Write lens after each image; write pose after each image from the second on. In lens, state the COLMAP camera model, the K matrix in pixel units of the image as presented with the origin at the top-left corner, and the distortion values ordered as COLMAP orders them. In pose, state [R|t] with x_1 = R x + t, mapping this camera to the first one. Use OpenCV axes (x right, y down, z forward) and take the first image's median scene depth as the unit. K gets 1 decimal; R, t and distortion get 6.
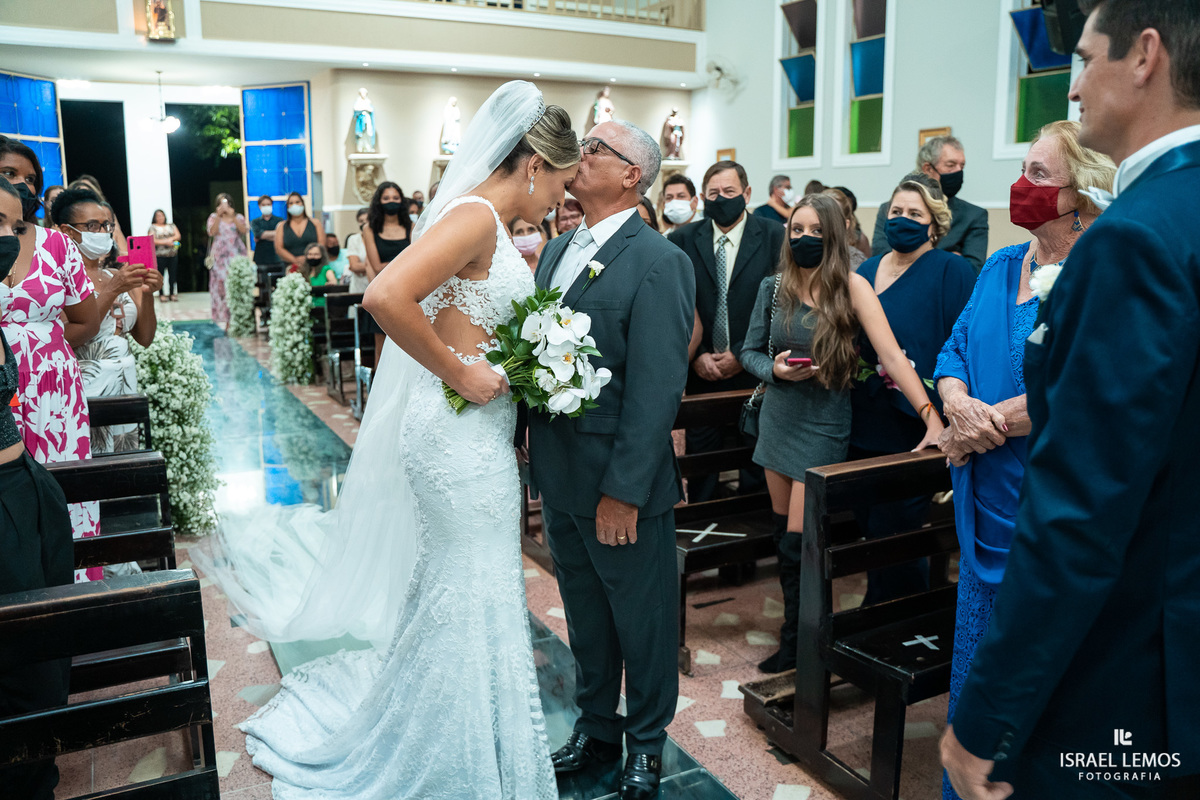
lens RADIAL K [[957.9, 0, 600.0], [0, 957.9, 400.0], [0, 0, 1]] dist [-0.110576, 0.084484]
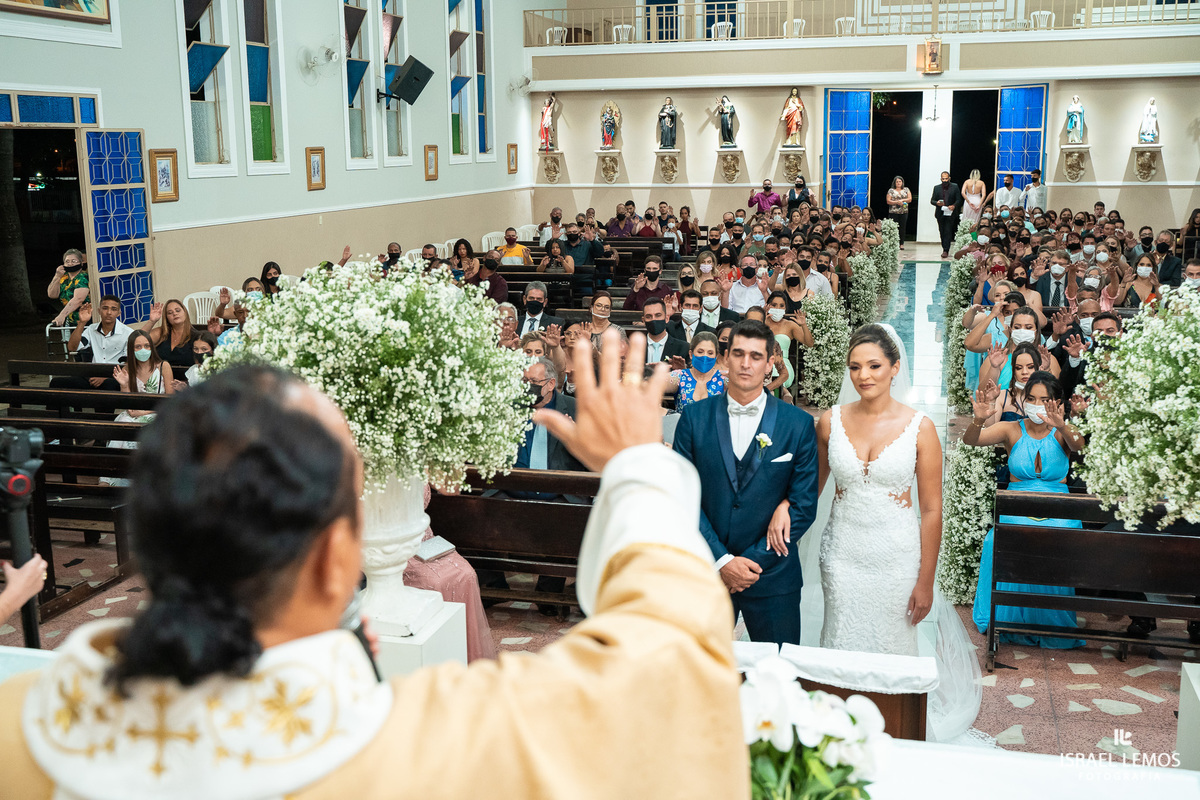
lens RADIAL K [[1267.7, 0, 600.0], [0, 1267.7, 400.0], [0, 0, 1]] dist [-0.005203, 0.039281]
pose [[0.730330, 0.127757, -0.671041, 0.616275], [-0.121536, 0.990984, 0.056395, 0.093160], [0.672196, 0.040369, 0.739272, -0.912059]]
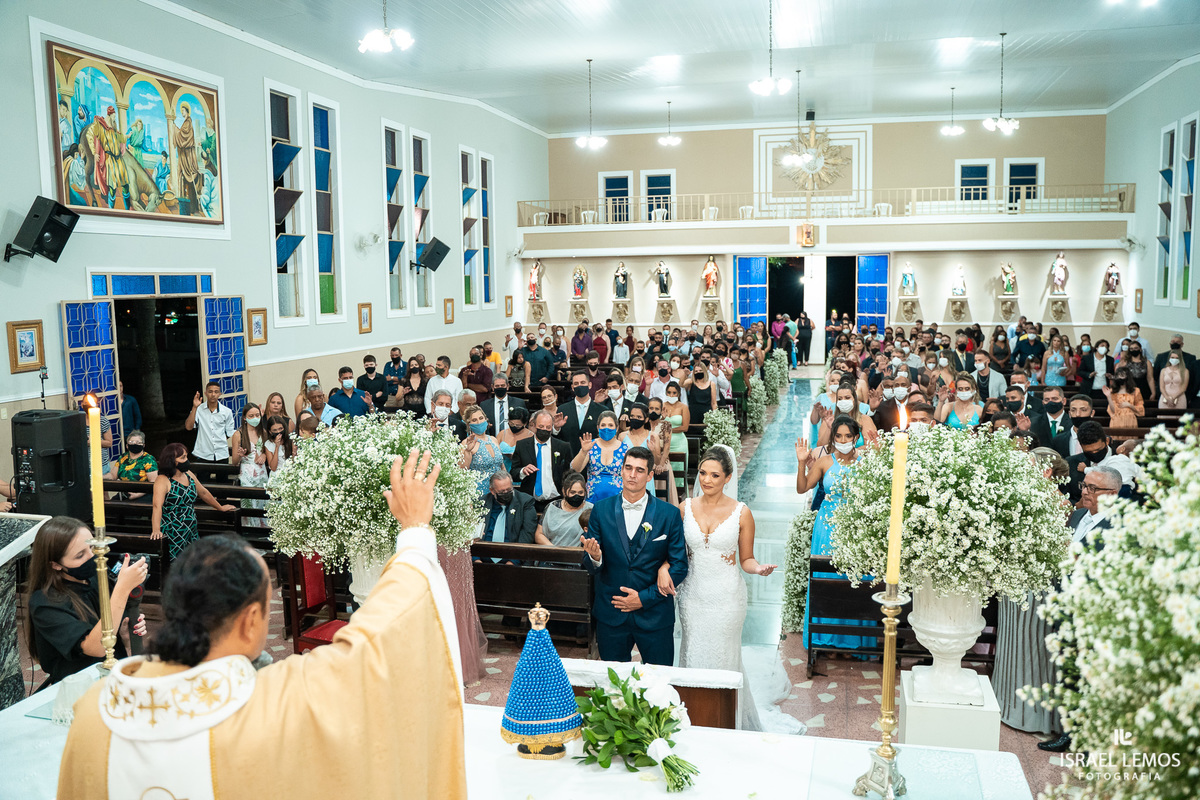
lens RADIAL K [[957.9, 0, 600.0], [0, 957.9, 400.0], [0, 0, 1]] dist [-0.110576, 0.084484]
pose [[0.740411, 0.070394, -0.668458, 0.689106], [-0.114772, 0.993136, -0.022542, 0.069227], [0.662283, 0.093410, 0.743408, -0.944945]]
